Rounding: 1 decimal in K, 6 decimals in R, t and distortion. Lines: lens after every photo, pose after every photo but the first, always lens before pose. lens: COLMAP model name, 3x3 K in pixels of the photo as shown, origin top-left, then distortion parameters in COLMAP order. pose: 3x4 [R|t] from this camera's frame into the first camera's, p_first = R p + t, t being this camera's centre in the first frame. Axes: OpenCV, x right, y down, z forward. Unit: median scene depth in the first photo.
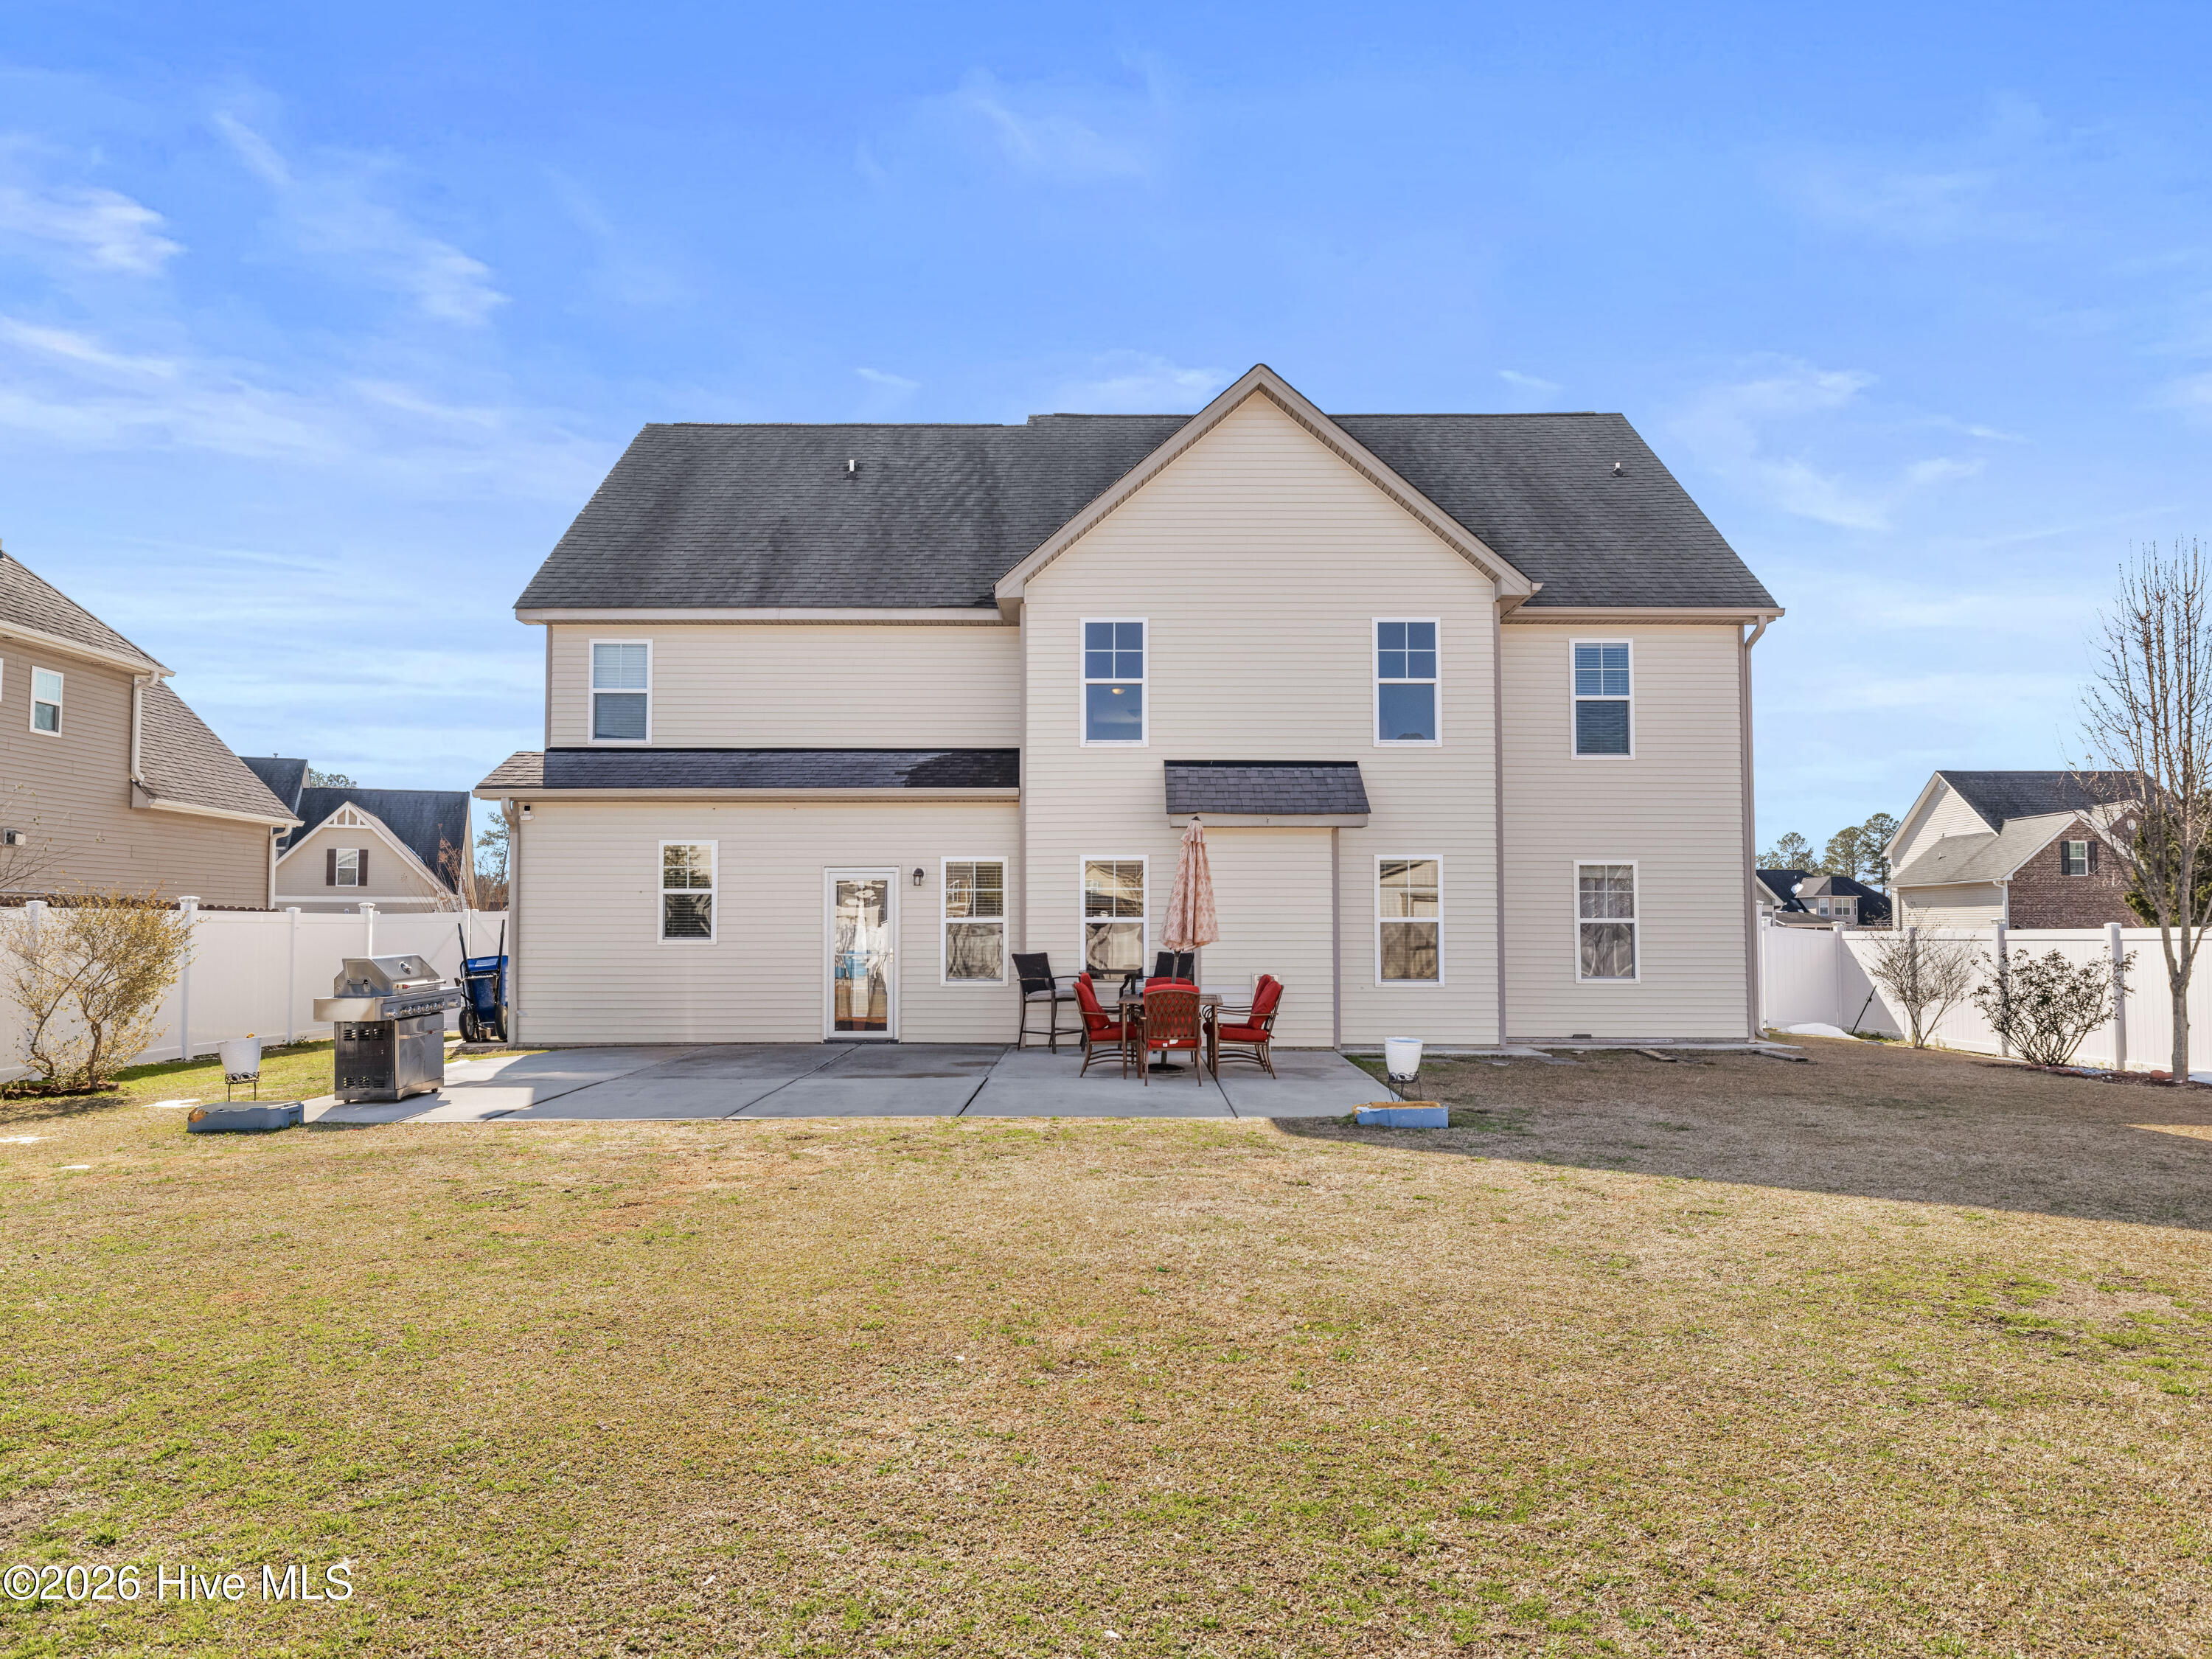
lens RADIAL K [[1642.1, 0, 1106.0], [0, 1642.1, 829.5], [0, 0, 1]] dist [0.034855, -0.000863]
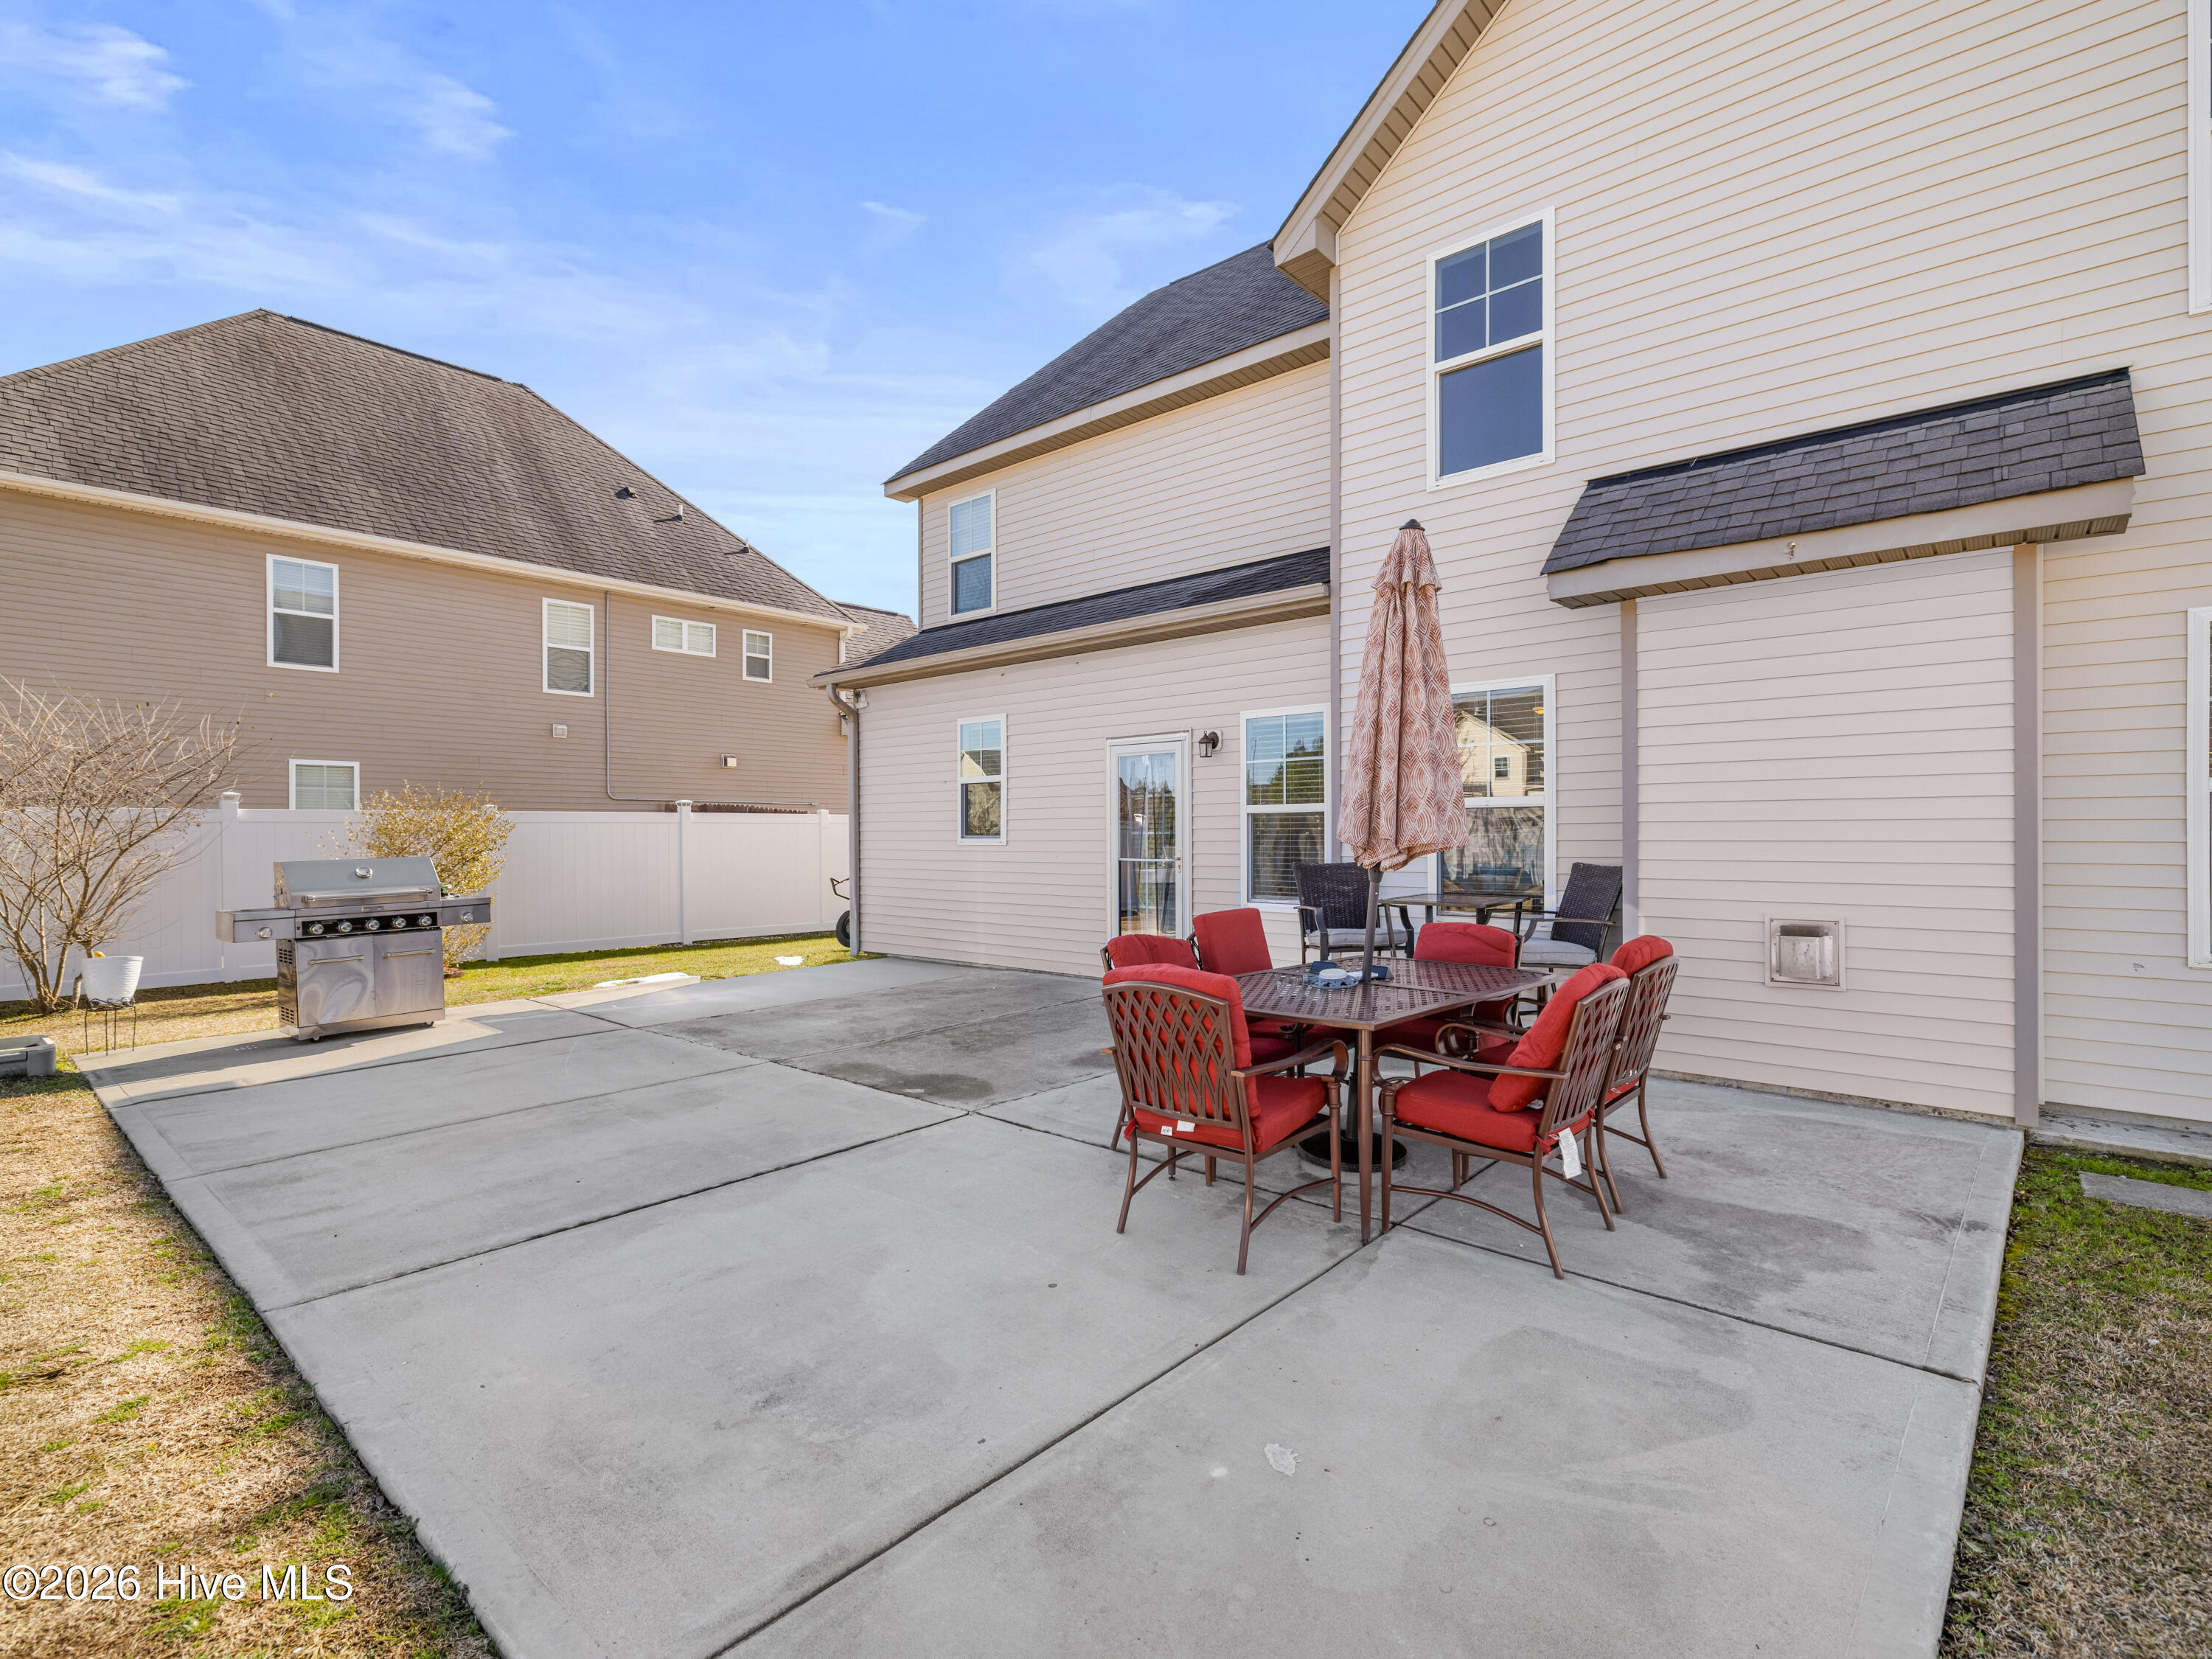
lens RADIAL K [[1069.3, 0, 1106.0], [0, 1069.3, 829.5], [0, 0, 1]] dist [0.013237, 0.000153]
pose [[0.740222, -0.006813, -0.672328, 0.146242], [0.045181, 0.998193, 0.039628, 0.044049], [0.670843, -0.059710, 0.739192, 0.653744]]
